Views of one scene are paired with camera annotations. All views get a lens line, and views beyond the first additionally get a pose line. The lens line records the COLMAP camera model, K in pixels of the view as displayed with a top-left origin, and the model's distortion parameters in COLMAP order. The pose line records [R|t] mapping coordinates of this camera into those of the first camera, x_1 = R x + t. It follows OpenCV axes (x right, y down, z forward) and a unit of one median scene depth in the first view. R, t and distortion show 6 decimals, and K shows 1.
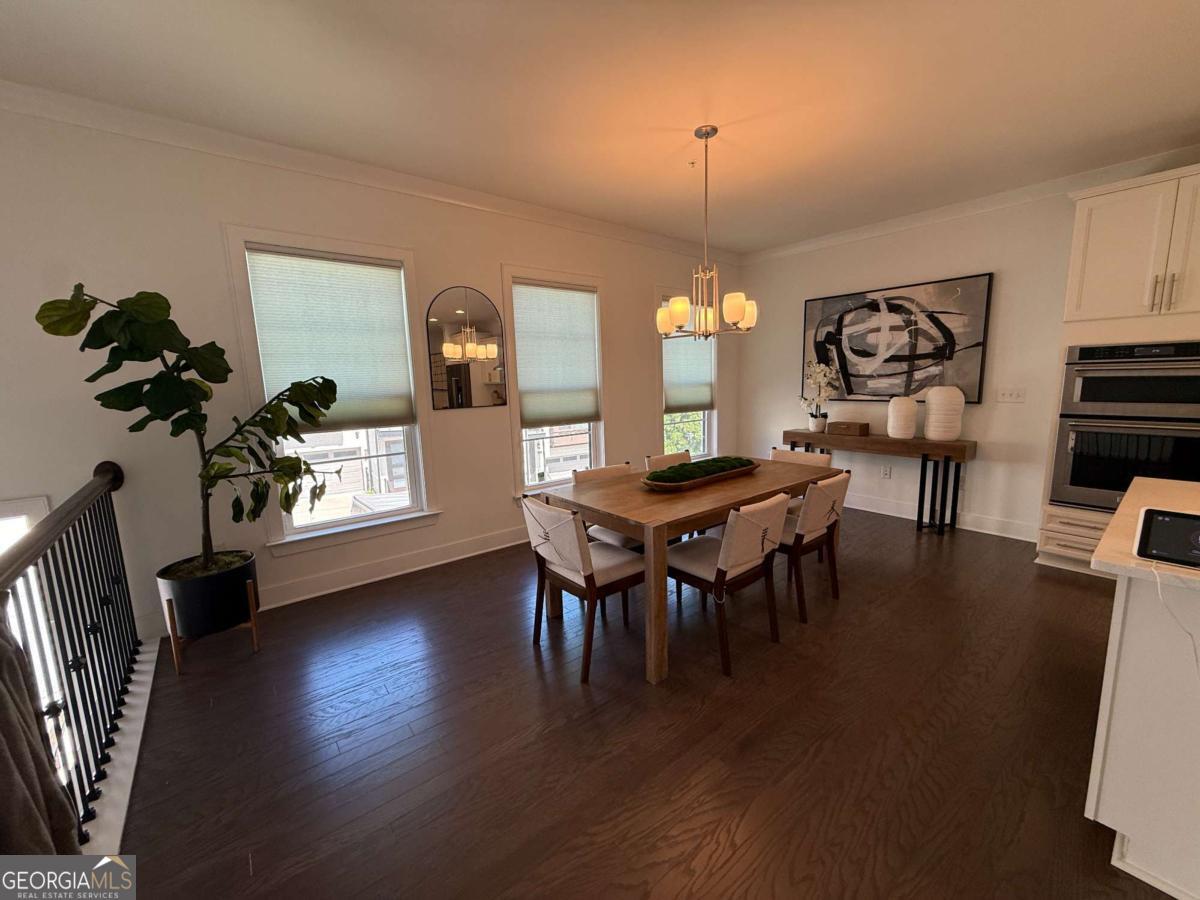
lens RADIAL K [[475.8, 0, 596.4], [0, 475.8, 449.1], [0, 0, 1]] dist [-0.000727, 0.000186]
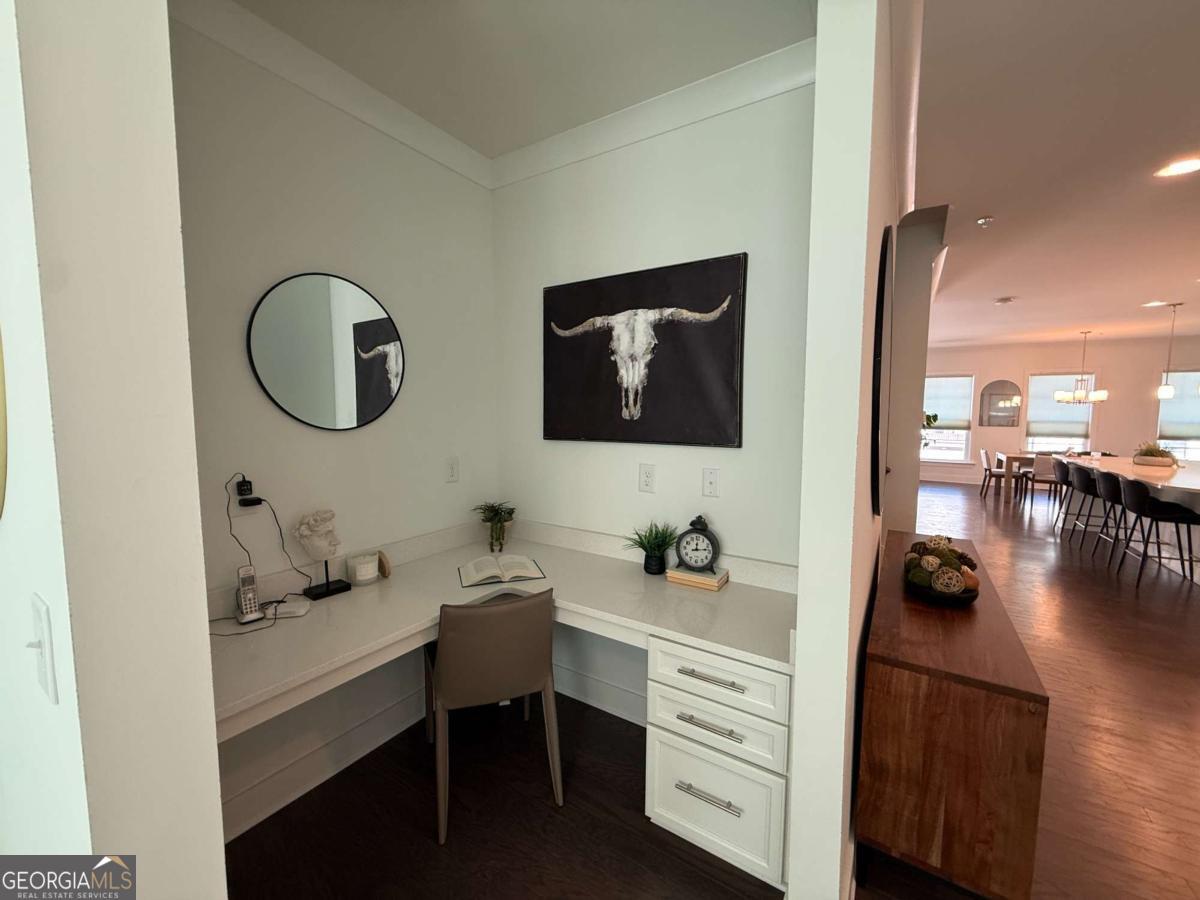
lens RADIAL K [[475.8, 0, 596.4], [0, 475.8, 449.1], [0, 0, 1]] dist [-0.000727, 0.000186]
pose [[0.317664, 0.106442, -0.942210, 1.242641], [-0.149806, 0.986833, 0.060976, 0.170603], [0.936294, 0.121779, 0.329428, -1.565273]]
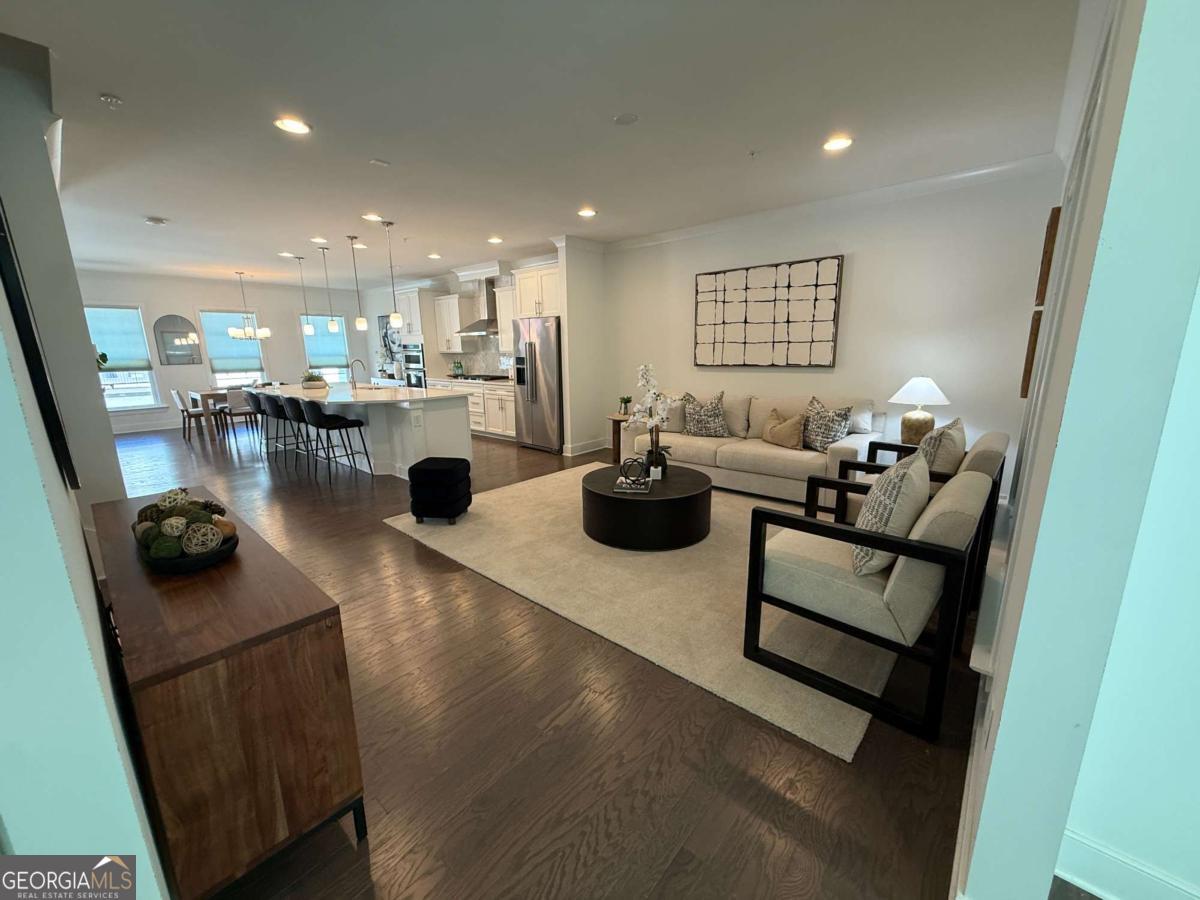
lens RADIAL K [[475.8, 0, 596.4], [0, 475.8, 449.1], [0, 0, 1]] dist [-0.000727, 0.000186]
pose [[0.985374, -0.023117, 0.168828, 1.192097], [0.012036, 0.997723, 0.066367, 0.177676], [-0.169978, -0.063364, 0.983409, -1.519114]]
